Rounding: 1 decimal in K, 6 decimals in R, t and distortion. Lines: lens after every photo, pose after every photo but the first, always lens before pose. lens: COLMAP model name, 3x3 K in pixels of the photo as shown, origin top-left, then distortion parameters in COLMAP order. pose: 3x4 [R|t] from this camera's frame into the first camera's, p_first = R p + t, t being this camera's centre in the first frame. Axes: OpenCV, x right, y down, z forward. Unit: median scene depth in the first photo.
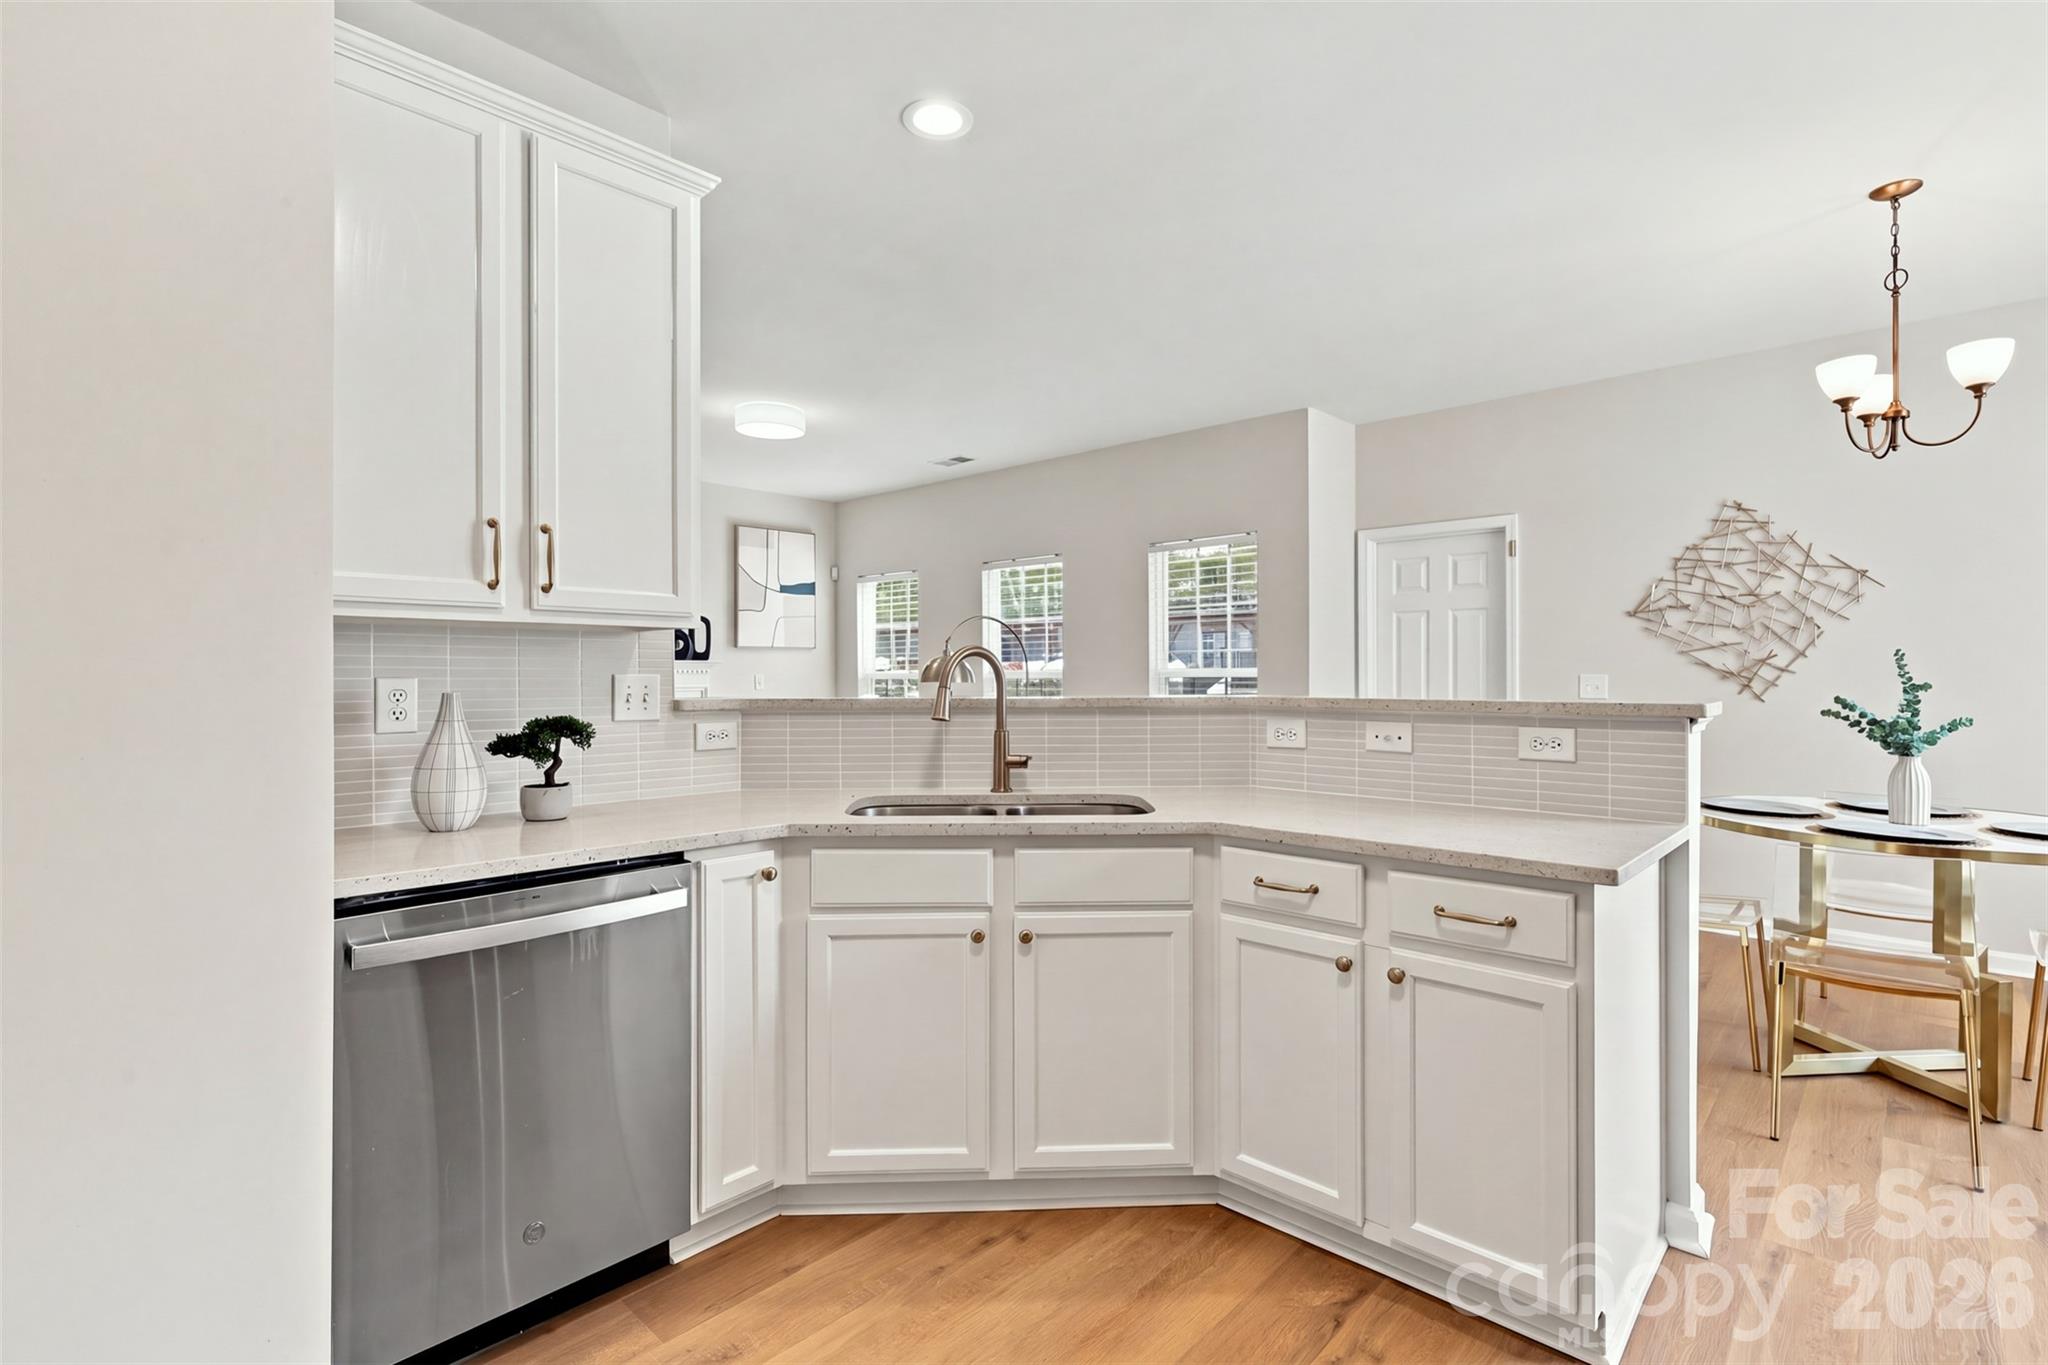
lens RADIAL K [[947.7, 0, 1024.0], [0, 947.7, 682.5], [0, 0, 1]] dist [-0.000724, 0.000147]
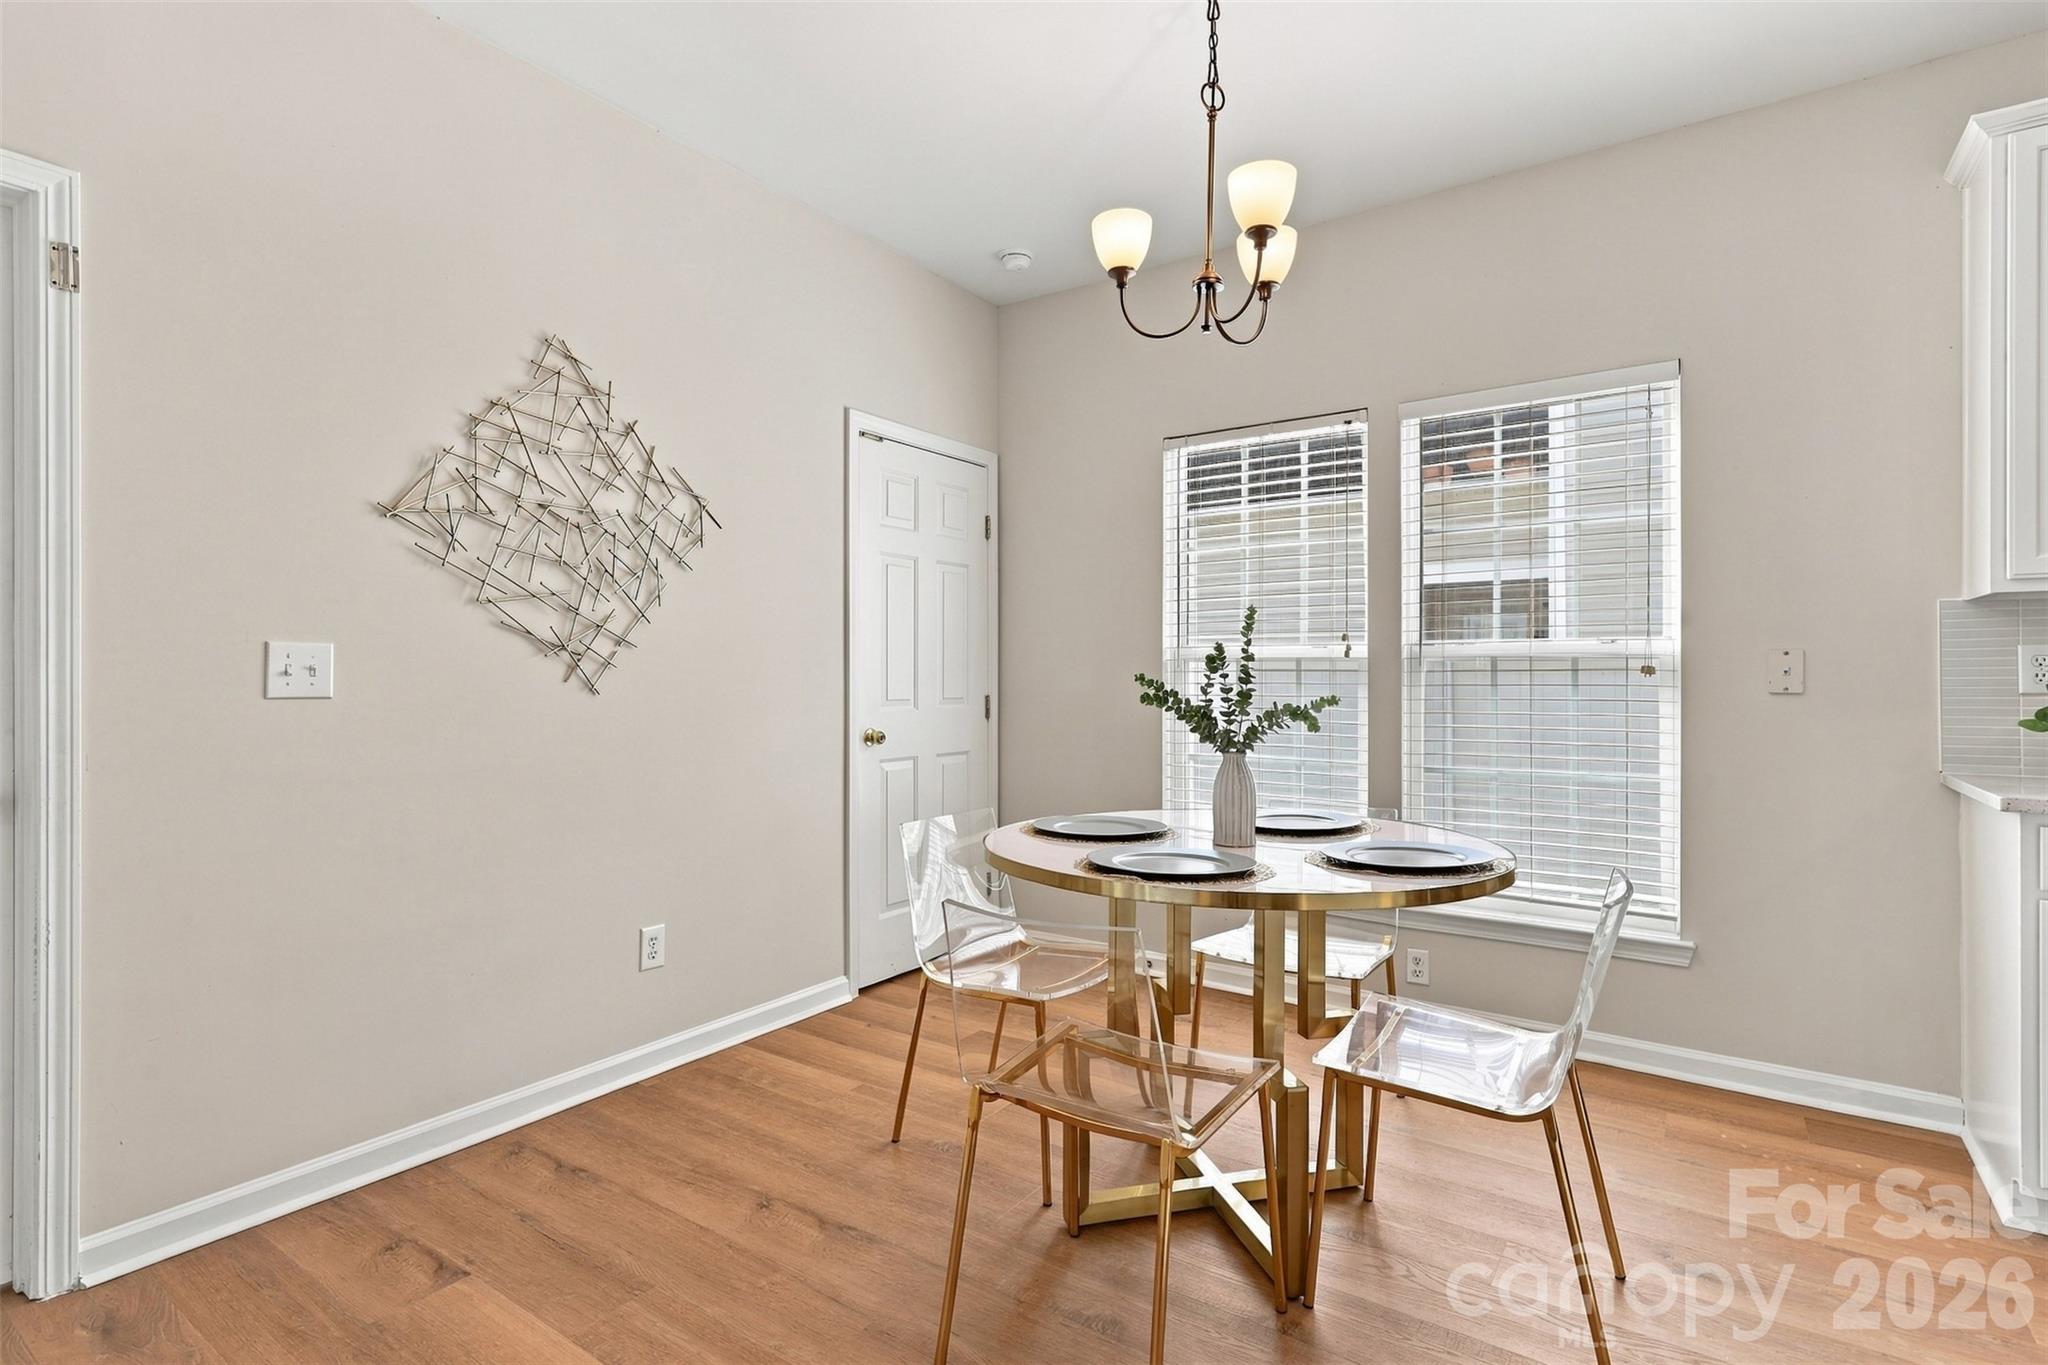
lens RADIAL K [[986.8, 0, 1023.5], [0, 986.8, 672.5], [0, 0, 1]] dist [0.002643, 0.000876]
pose [[-0.146128, 0.000770, 0.989265, 0.130379], [0.011316, 0.999936, 0.000893, 0.009503], [-0.989201, 0.011325, -0.146128, 0.835847]]
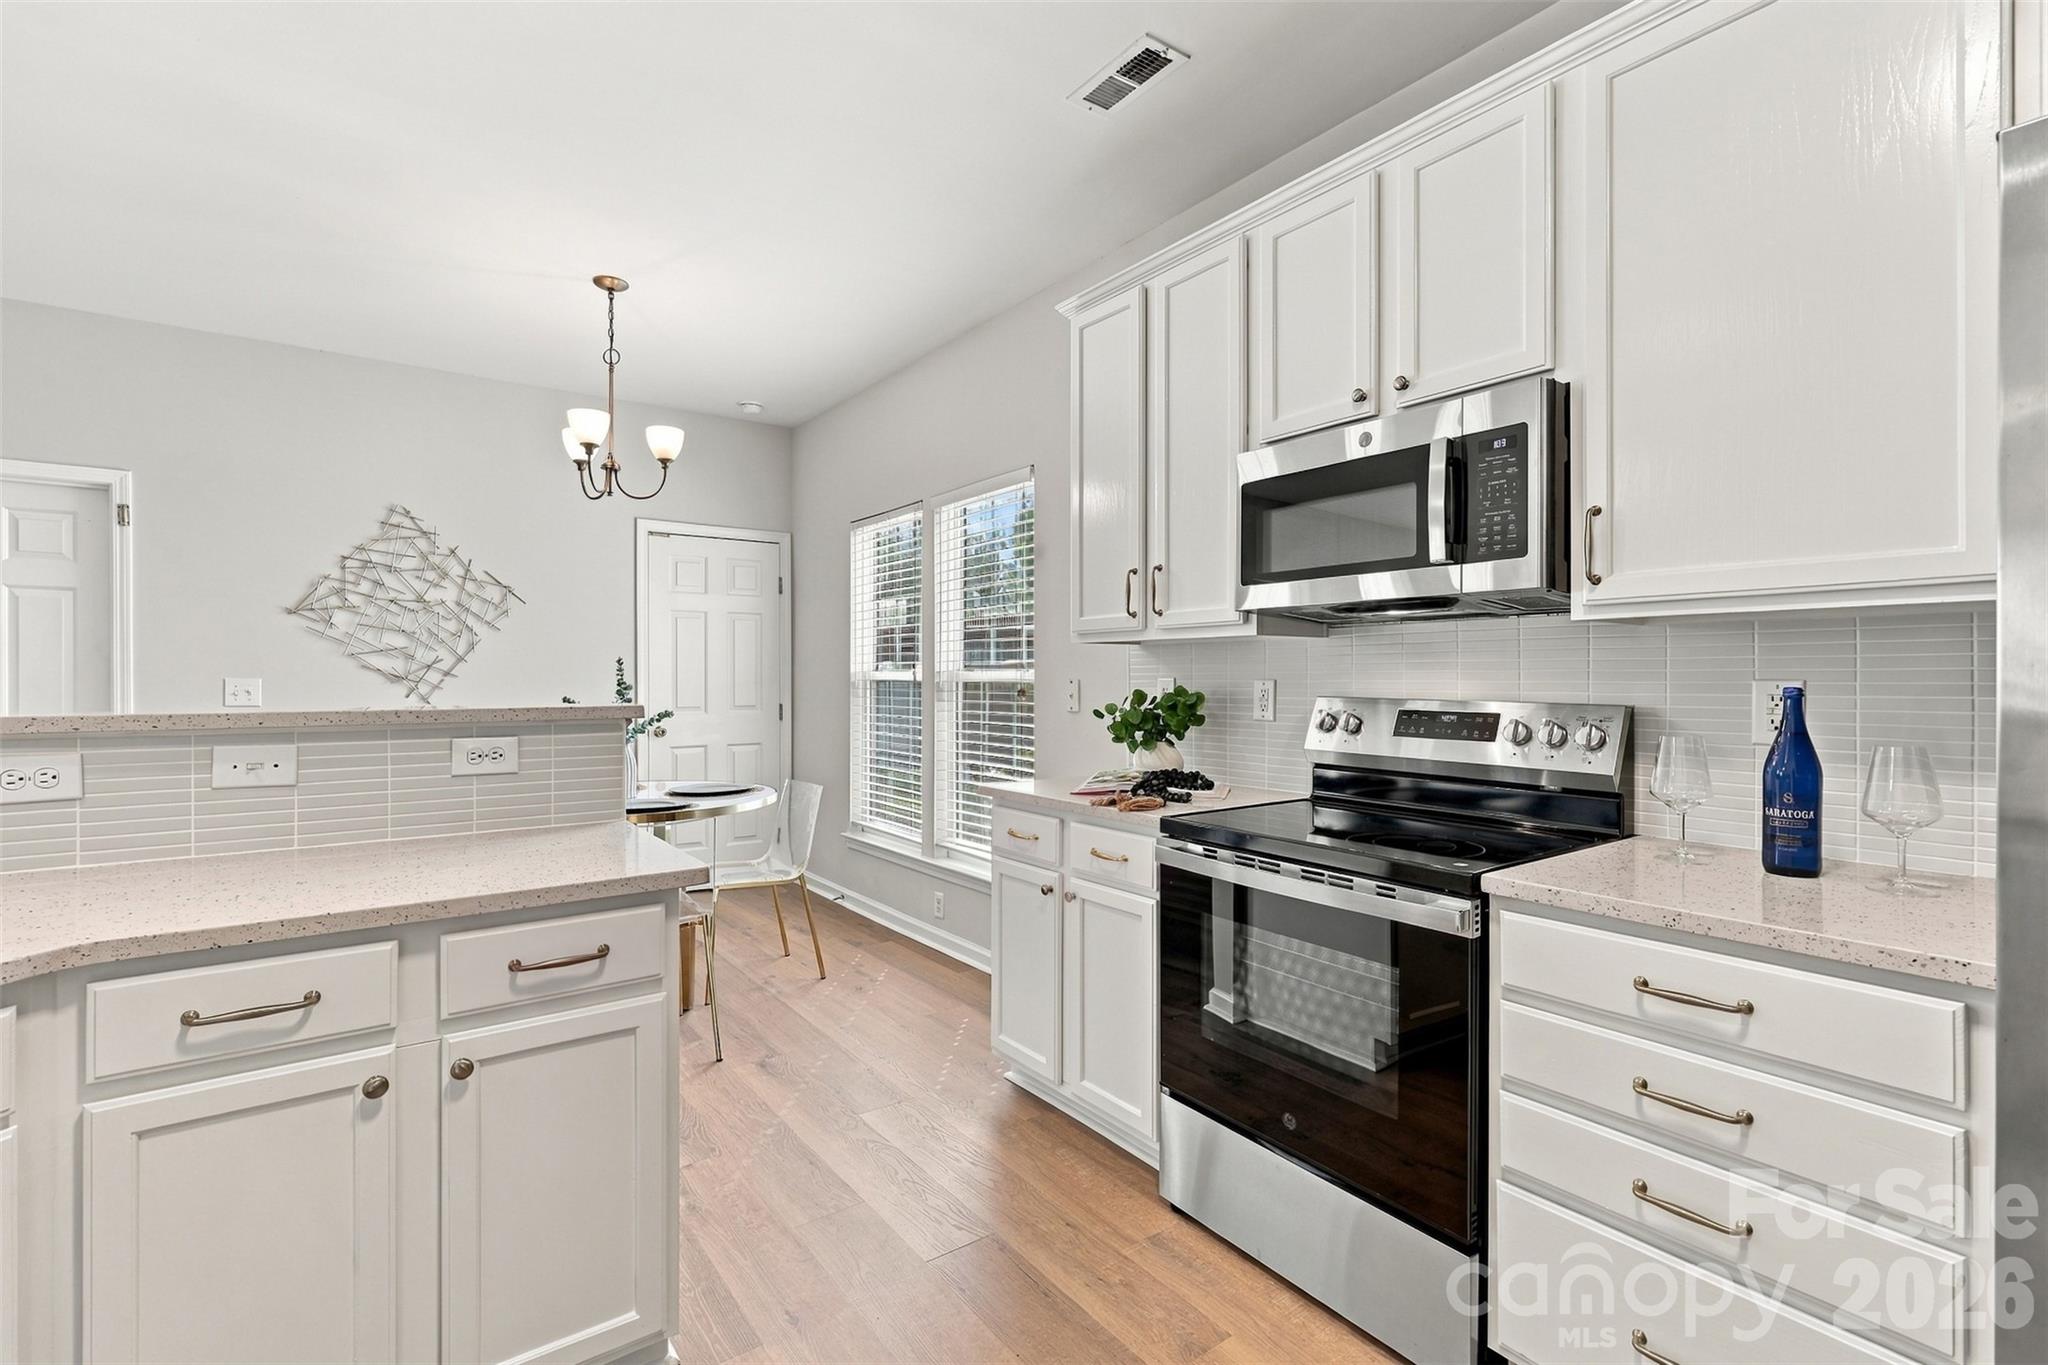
lens RADIAL K [[937.4, 0, 1015.3], [0, 937.4, 672.4], [0, 0, 1]] dist [0.004731, 0.000450]
pose [[0.189632, 0.005770, 0.981838, -0.114833], [0.008959, 0.999931, -0.007607, -0.001315], [-0.981814, 0.010238, 0.189567, 0.171232]]
